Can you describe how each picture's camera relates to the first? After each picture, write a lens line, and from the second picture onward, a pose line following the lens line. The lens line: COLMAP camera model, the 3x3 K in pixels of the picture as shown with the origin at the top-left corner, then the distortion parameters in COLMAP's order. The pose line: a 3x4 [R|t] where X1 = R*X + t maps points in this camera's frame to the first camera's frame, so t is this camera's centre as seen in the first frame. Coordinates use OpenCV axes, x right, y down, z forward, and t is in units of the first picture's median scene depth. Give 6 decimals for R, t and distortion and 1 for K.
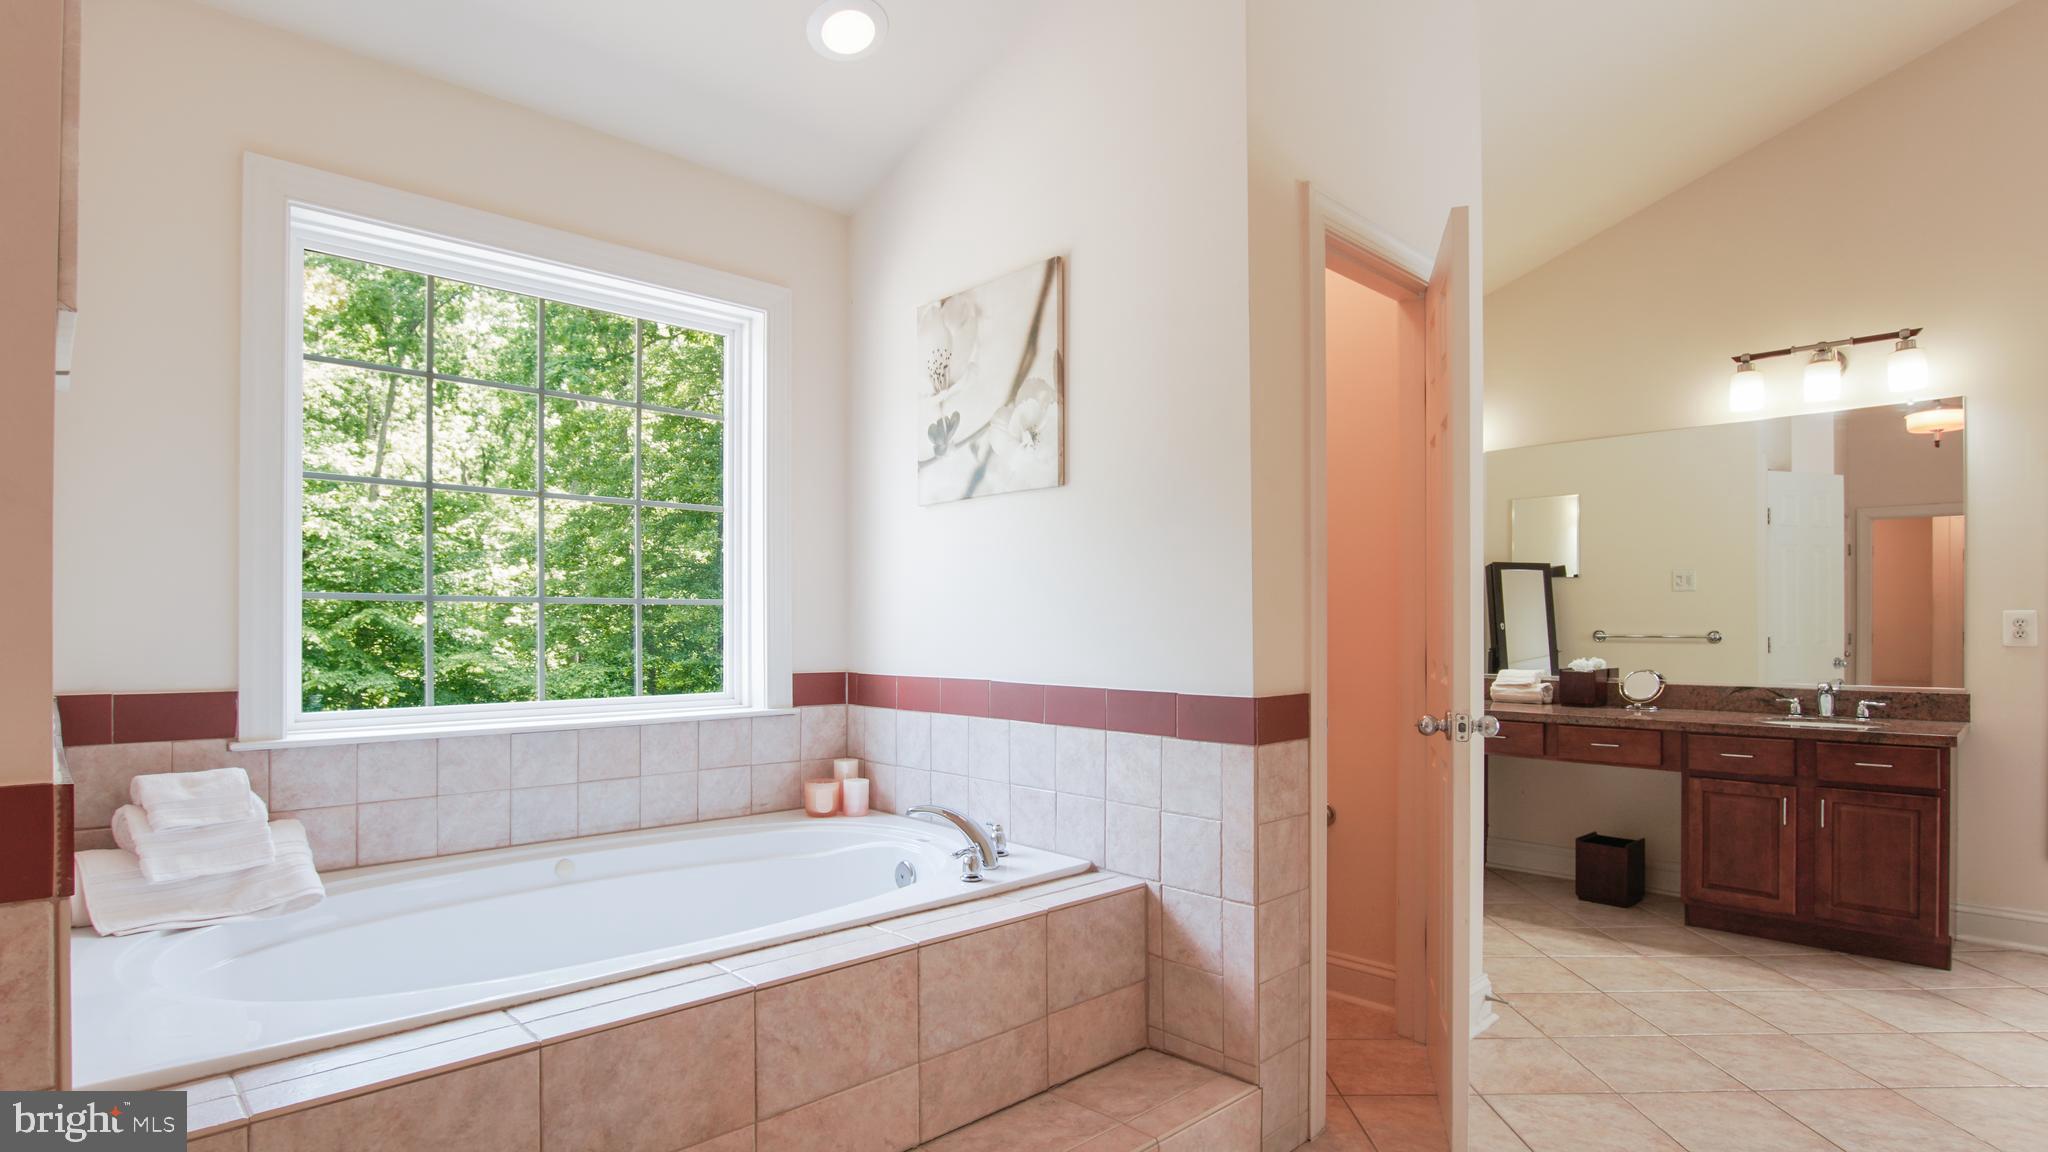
lens RADIAL K [[1039.7, 0, 959.6], [0, 1039.7, 627.0], [0, 0, 1]] dist [-0.020634, 0.001097]
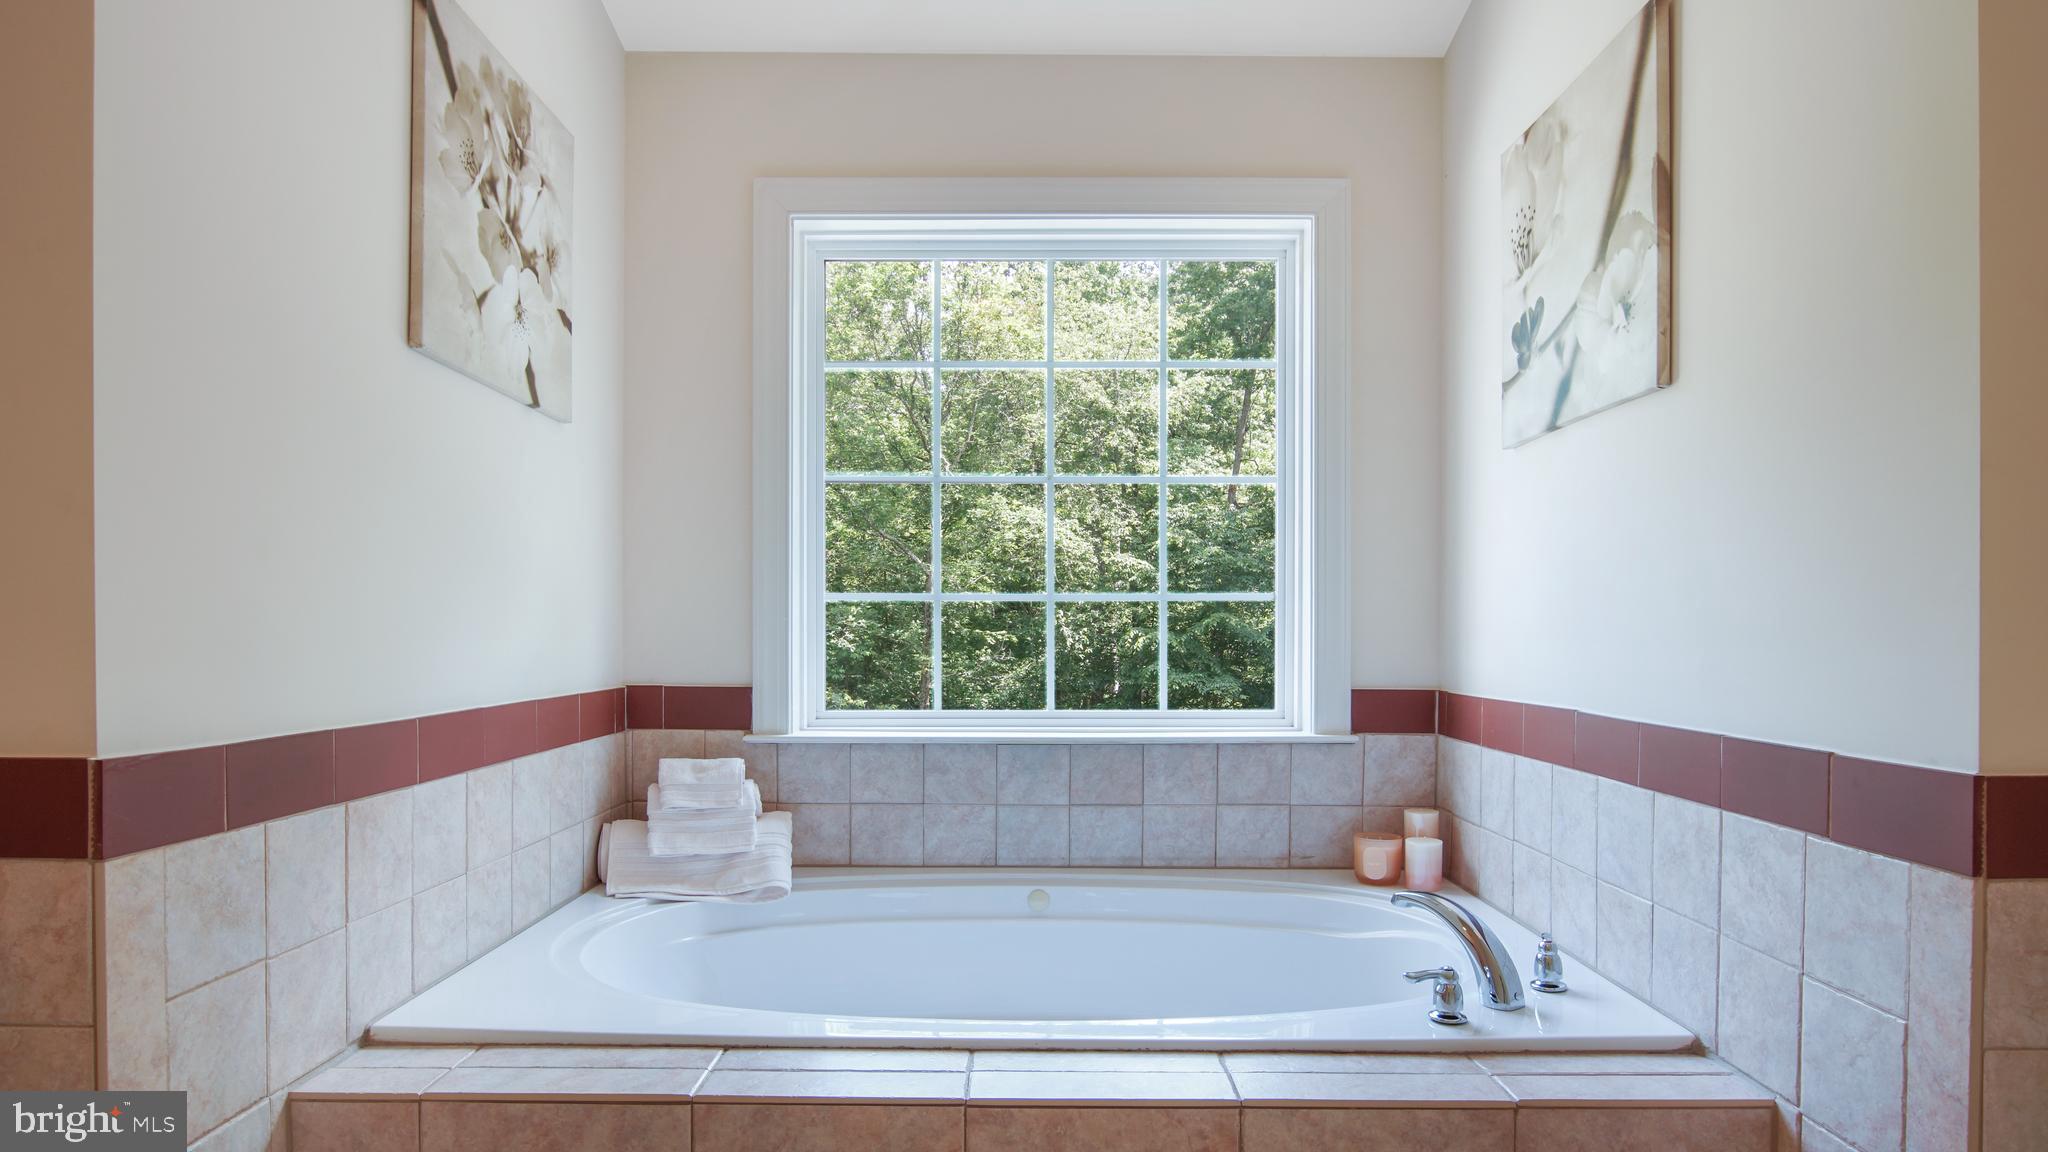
lens RADIAL K [[1119.8, 0, 1023.3], [0, 1119.8, 646.0], [0, 0, 1]] dist [-0.019338, 0.002097]
pose [[0.737591, 0.010203, -0.675171, 0.260759], [-0.001918, 0.999913, 0.013015, 0.003783], [0.675245, -0.008305, 0.737547, 0.296130]]
